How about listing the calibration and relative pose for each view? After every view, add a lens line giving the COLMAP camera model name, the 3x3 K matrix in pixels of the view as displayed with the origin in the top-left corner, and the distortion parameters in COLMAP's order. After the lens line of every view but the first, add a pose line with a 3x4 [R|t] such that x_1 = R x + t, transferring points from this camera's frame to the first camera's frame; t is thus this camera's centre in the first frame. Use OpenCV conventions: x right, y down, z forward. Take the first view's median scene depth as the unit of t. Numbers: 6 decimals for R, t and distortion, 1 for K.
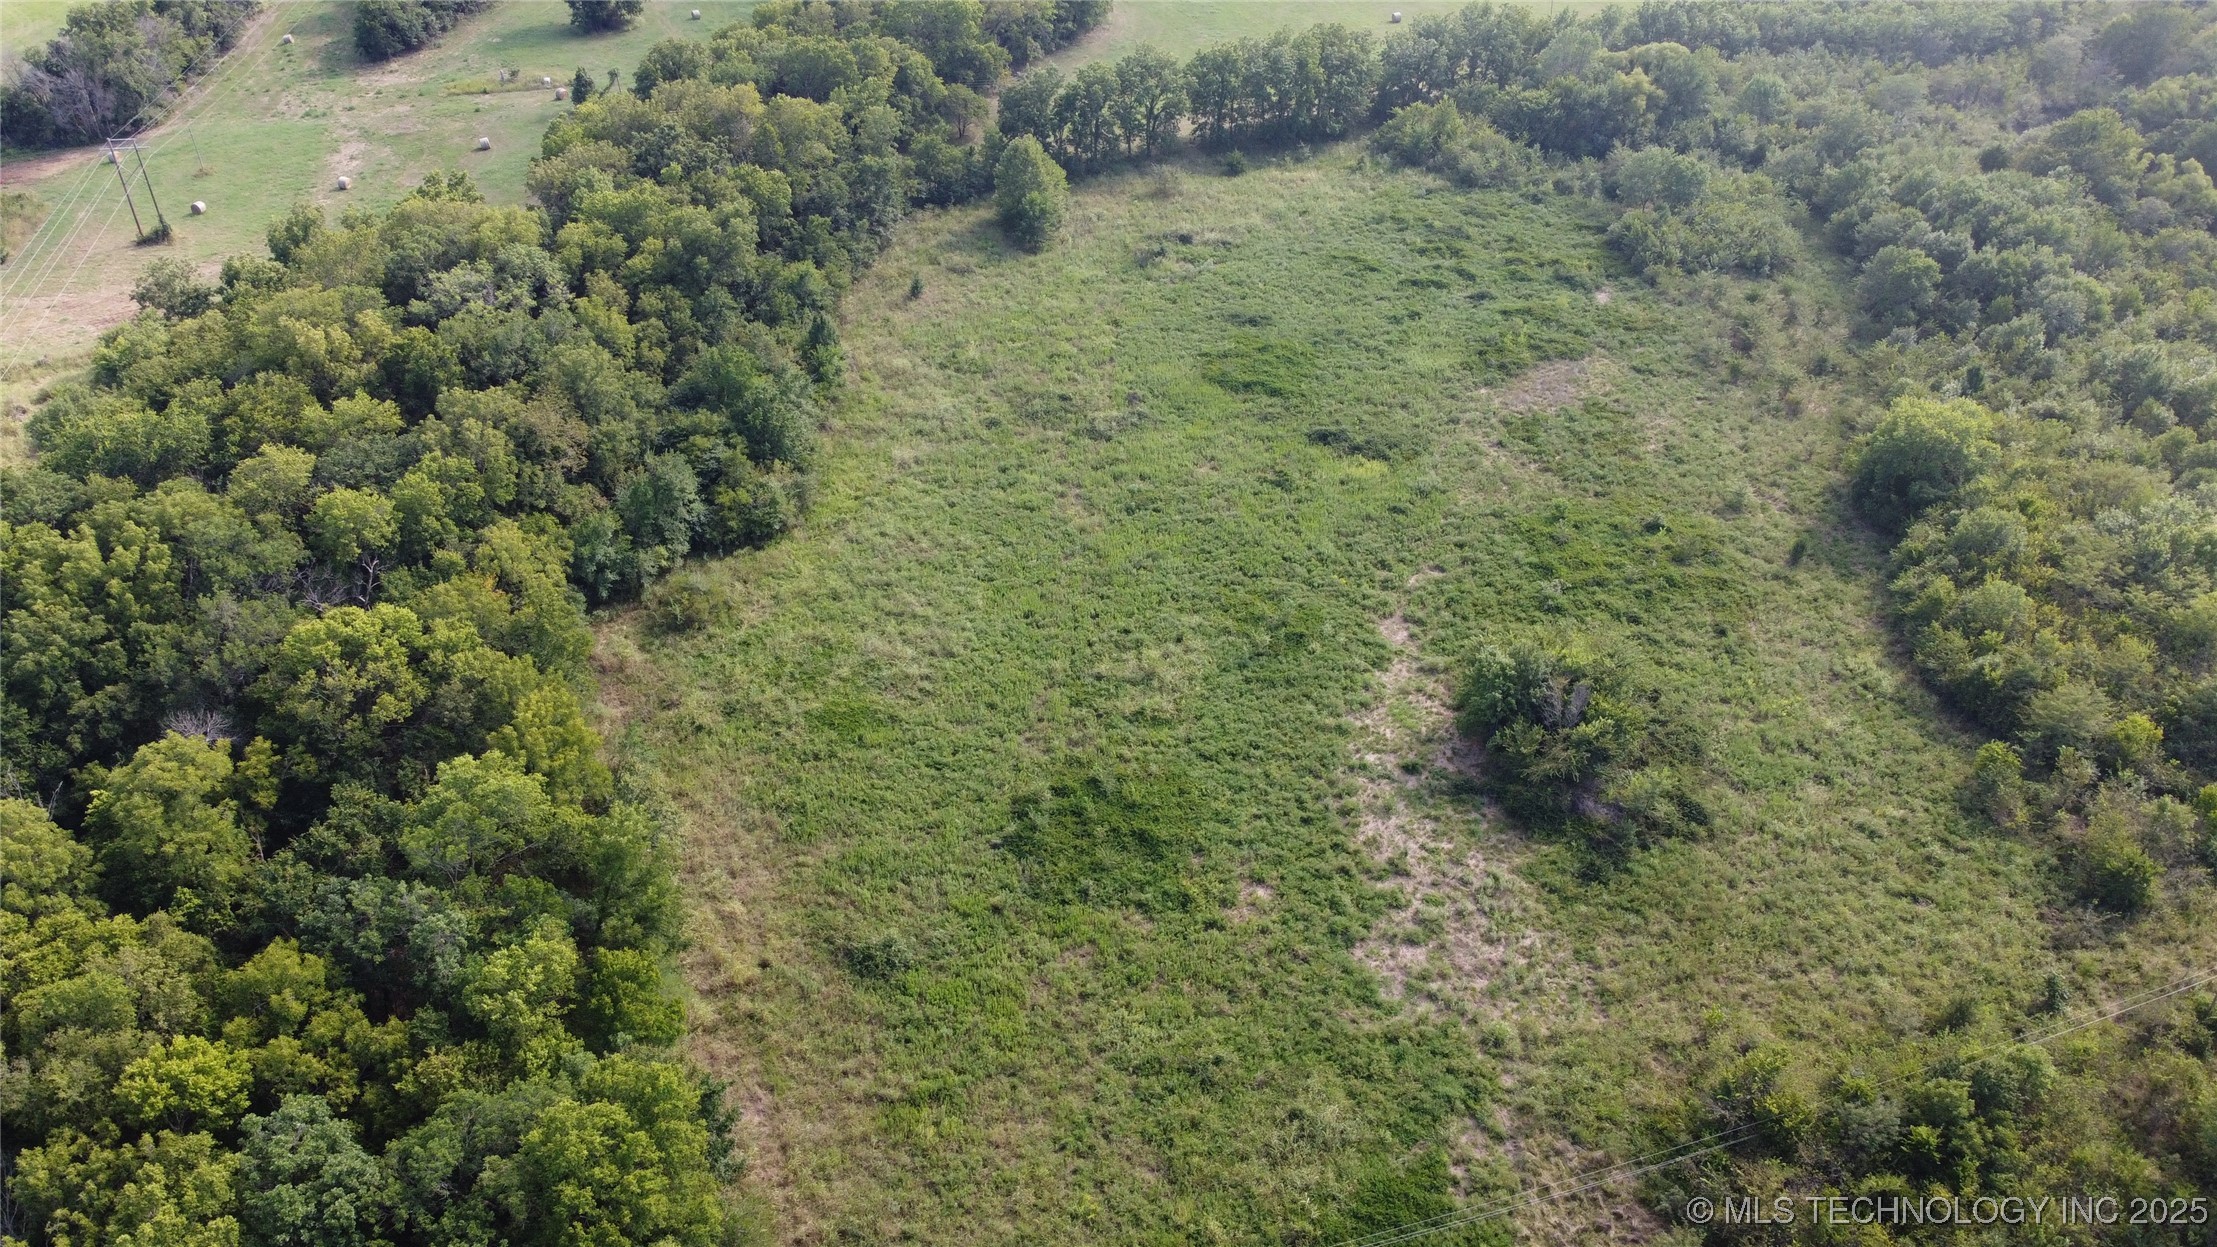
lens RADIAL K [[1688.7, 0, 1113.7], [0, 1688.7, 635.5], [0, 0, 1]] dist [-0.002436, -0.004258]
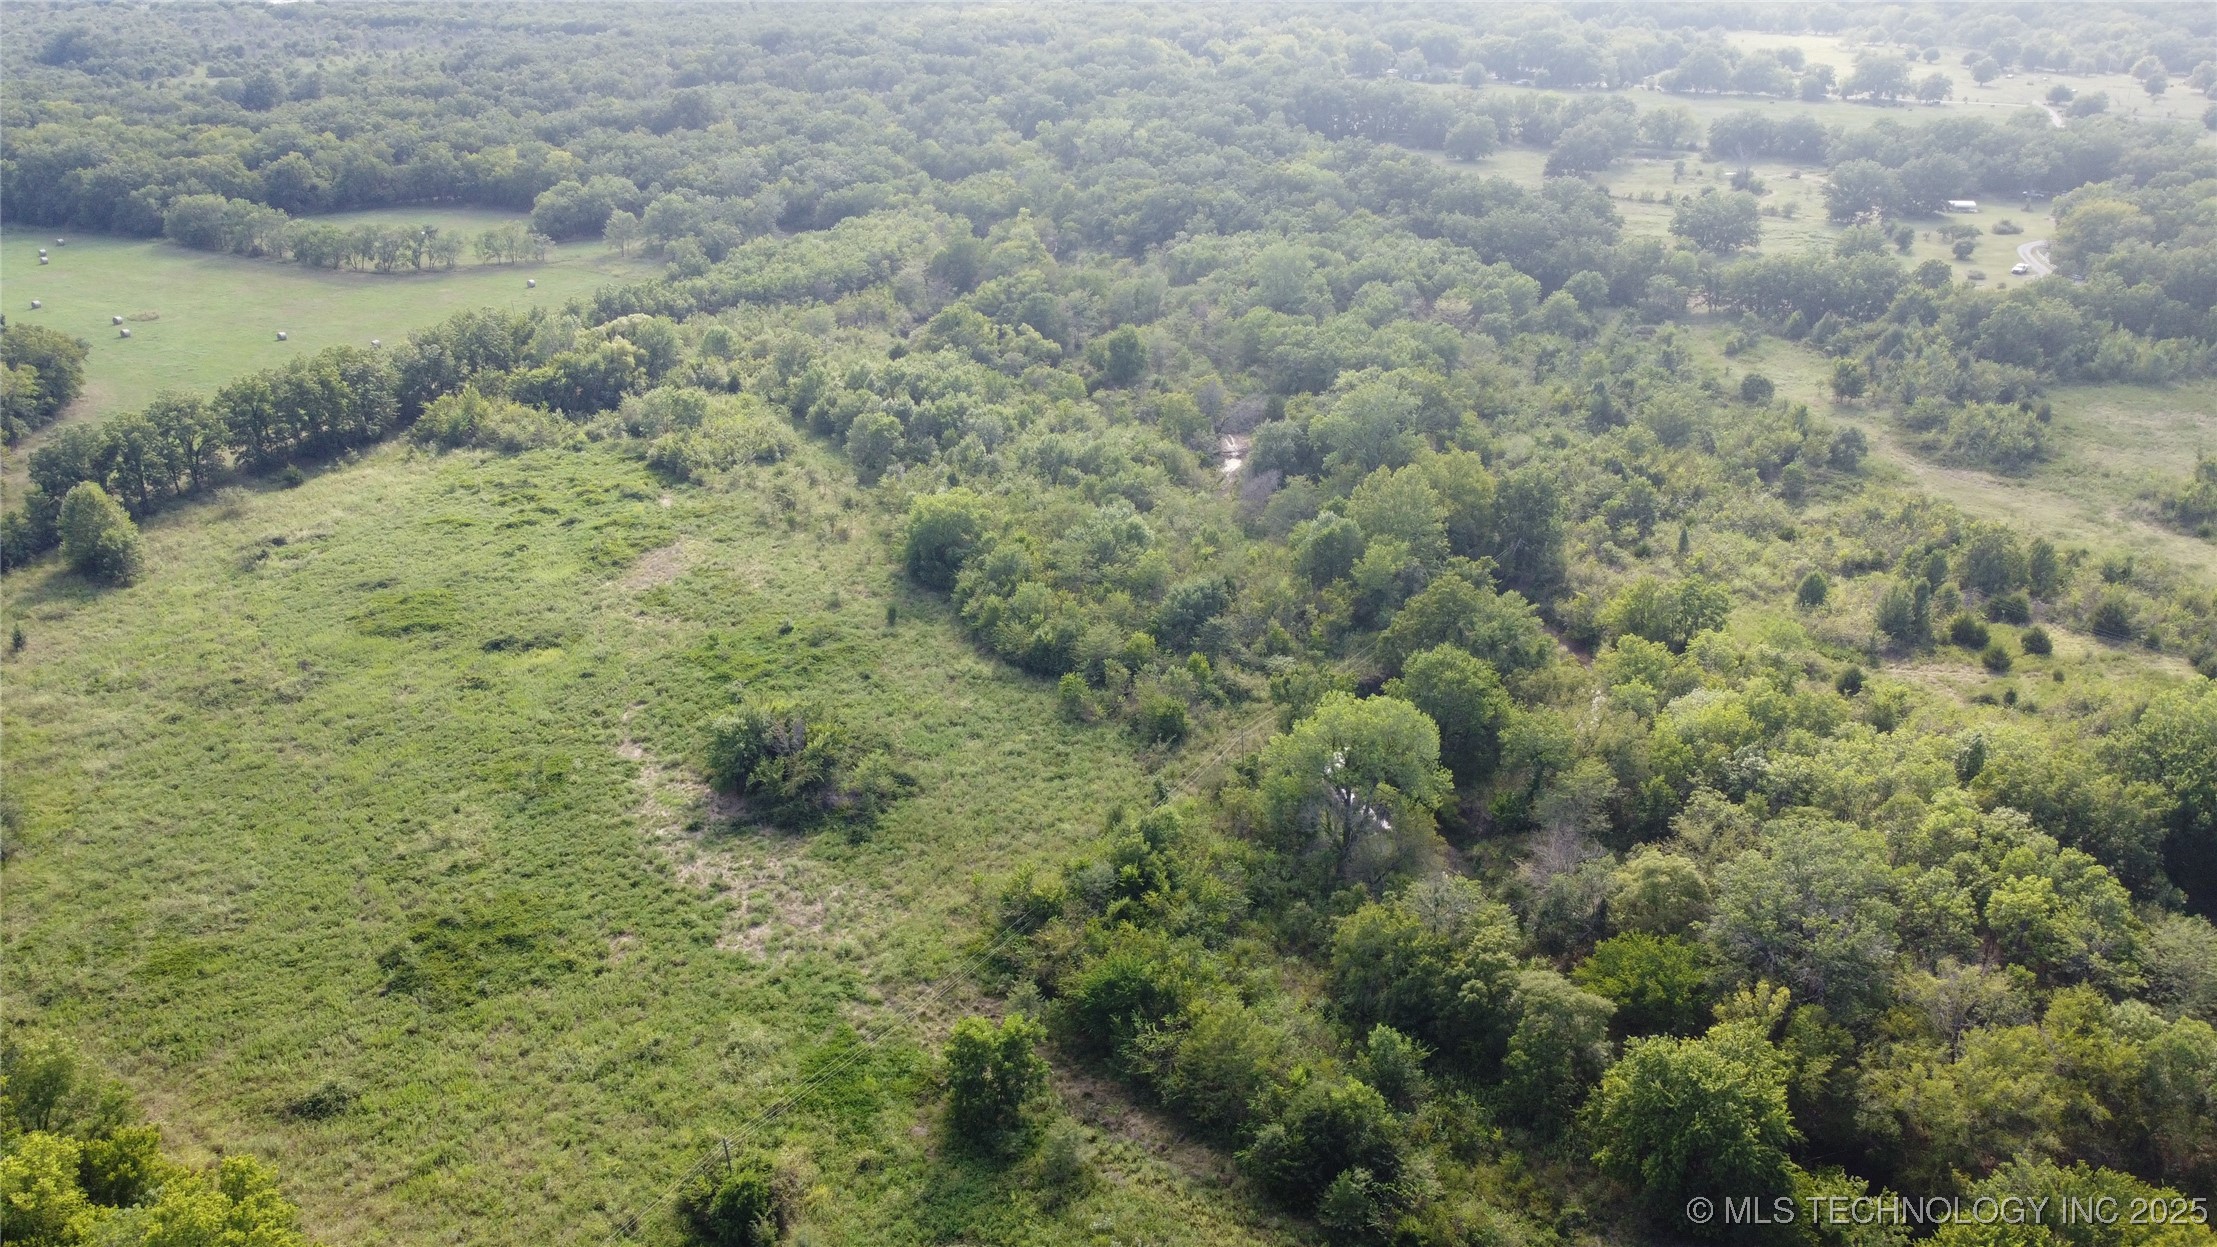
lens RADIAL K [[1688.7, 0, 1113.7], [0, 1688.7, 635.5], [0, 0, 1]] dist [-0.002436, -0.004258]
pose [[0.794362, -0.255996, 0.550867, -0.199519], [0.356481, 0.930739, -0.081525, 0.138452], [-0.491843, 0.261134, 0.830602, -0.199103]]
